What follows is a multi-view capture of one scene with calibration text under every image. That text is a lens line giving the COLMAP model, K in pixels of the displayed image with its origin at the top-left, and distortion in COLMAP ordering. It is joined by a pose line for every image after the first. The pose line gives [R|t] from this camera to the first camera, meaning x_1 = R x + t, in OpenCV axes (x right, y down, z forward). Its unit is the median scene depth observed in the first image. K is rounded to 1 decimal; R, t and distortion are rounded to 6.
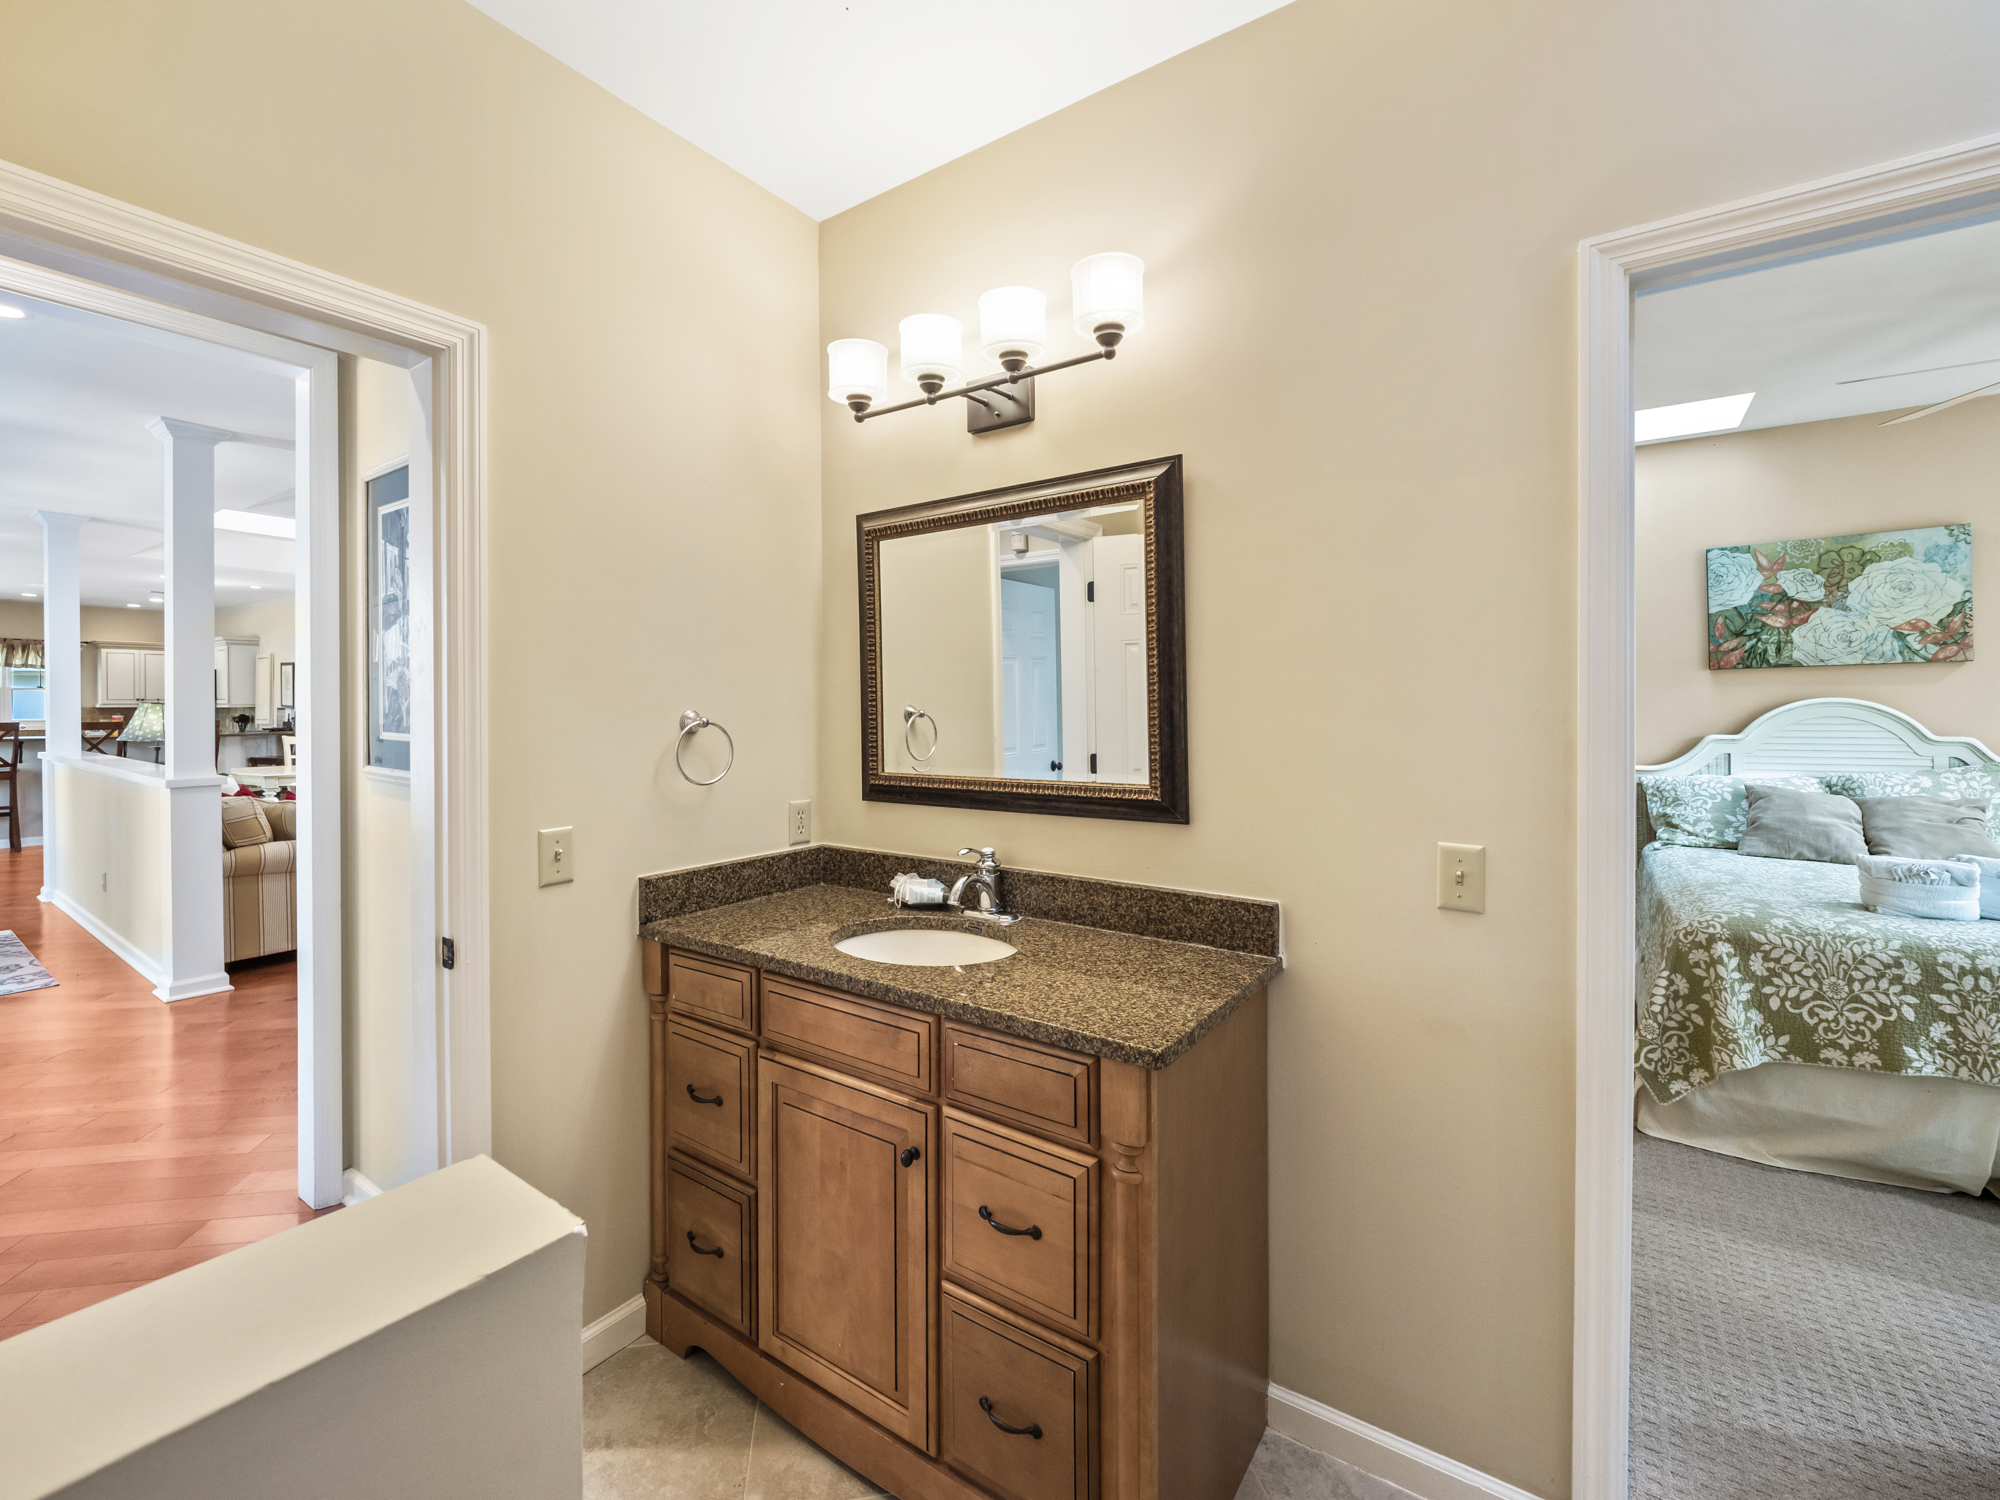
lens RADIAL K [[861.7, 0, 996.7], [0, 861.7, 716.9], [0, 0, 1]] dist [0.000434, 0.000328]
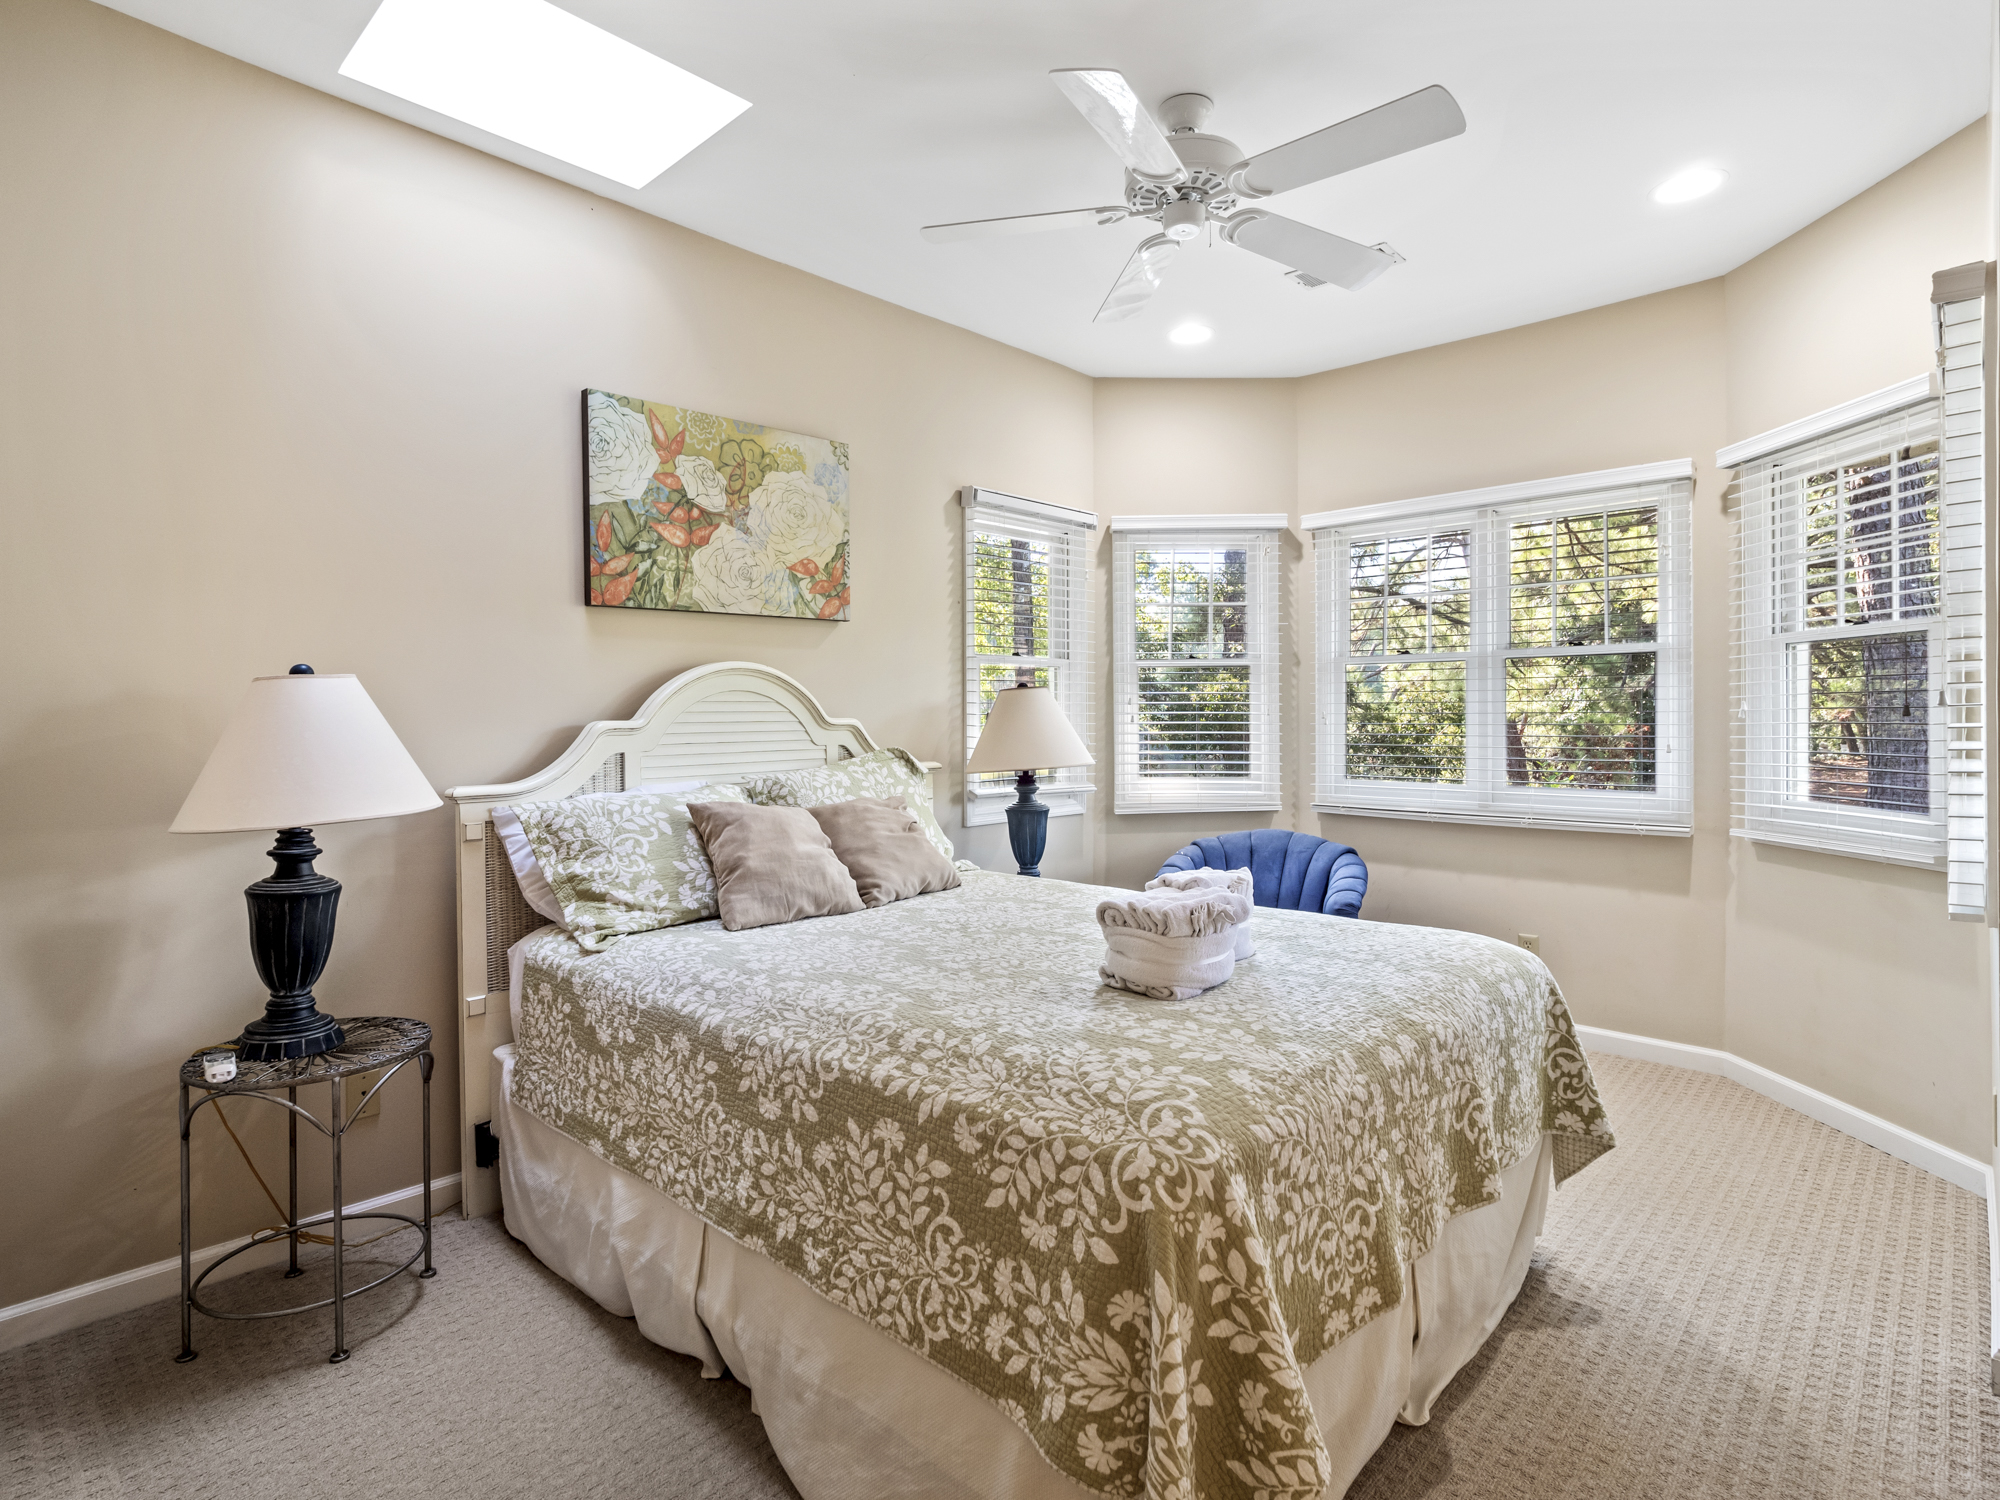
lens RADIAL K [[1011.7, 0, 1004.1], [0, 1011.7, 715.2], [0, 0, 1]] dist [0.000965, 0.000091]
pose [[0.139827, 0.007498, 0.990148, 0.231884], [0.016374, 0.999817, -0.009883, 0.029621], [-0.990041, 0.017594, 0.139679, 0.694310]]
